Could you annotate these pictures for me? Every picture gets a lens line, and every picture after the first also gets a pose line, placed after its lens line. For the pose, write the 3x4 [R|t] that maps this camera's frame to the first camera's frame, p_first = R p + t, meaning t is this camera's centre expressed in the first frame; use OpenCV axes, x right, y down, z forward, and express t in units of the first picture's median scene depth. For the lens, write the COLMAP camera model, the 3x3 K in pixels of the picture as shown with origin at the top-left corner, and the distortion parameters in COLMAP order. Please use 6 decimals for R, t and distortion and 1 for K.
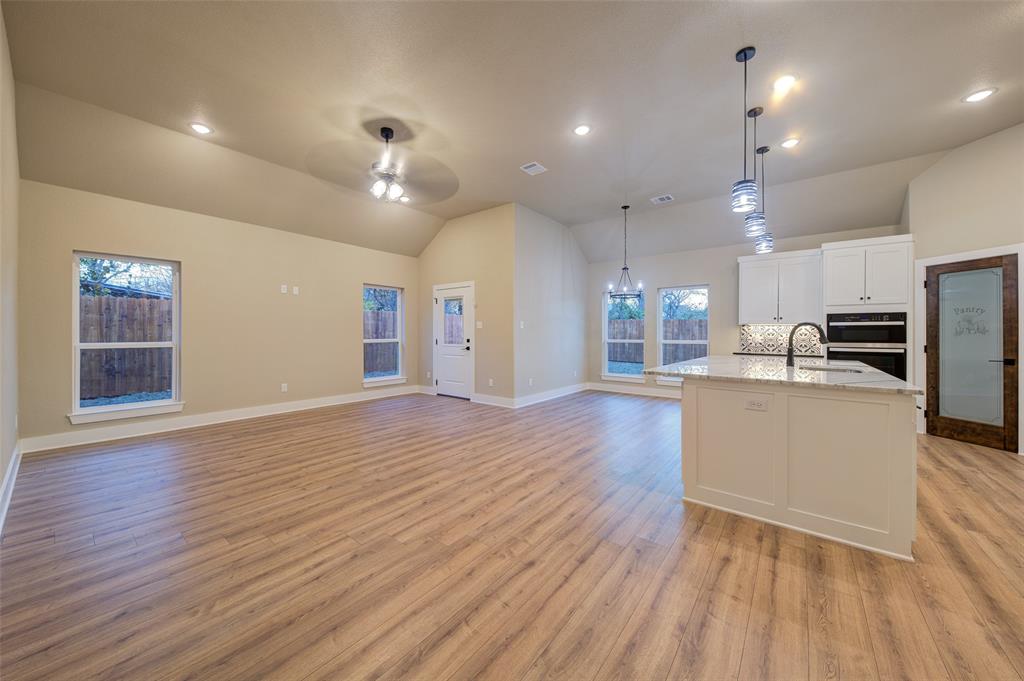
lens RADIAL K [[363.2, 0, 491.0], [0, 363.2, 333.6], [0, 0, 1]] dist [0.002671, -0.002265]
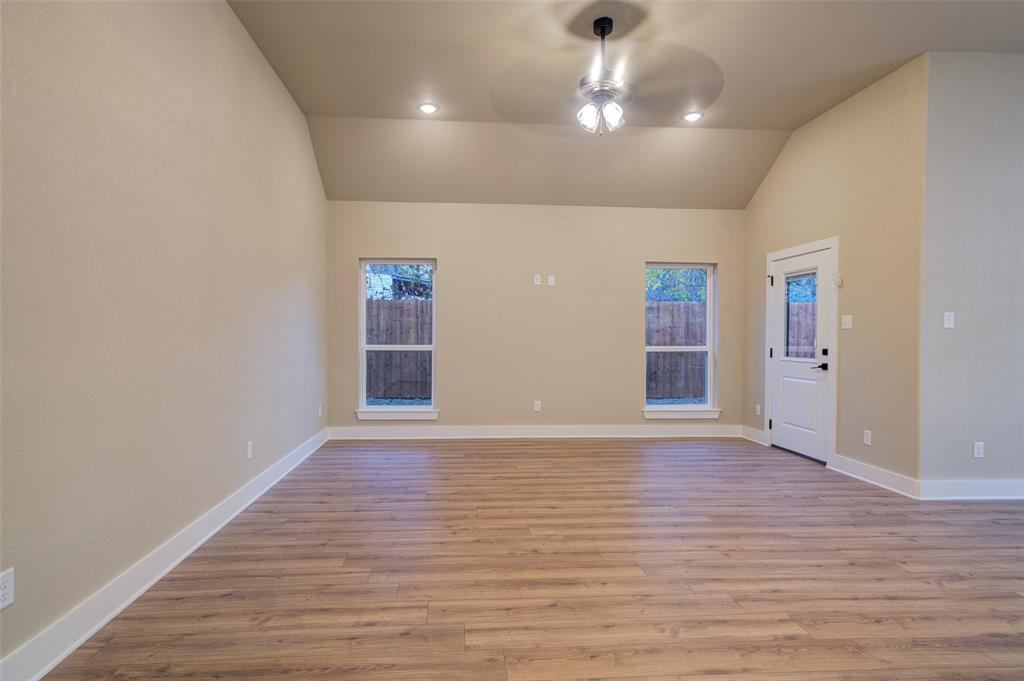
lens RADIAL K [[535.4, 0, 505.8], [0, 535.4, 349.2], [0, 0, 1]] dist [0.012624, 0.000821]
pose [[0.688556, 0.021183, -0.724874, 0.299015], [-0.005738, 0.999701, 0.023764, -0.001066], [0.725161, -0.012203, 0.688471, 0.210418]]
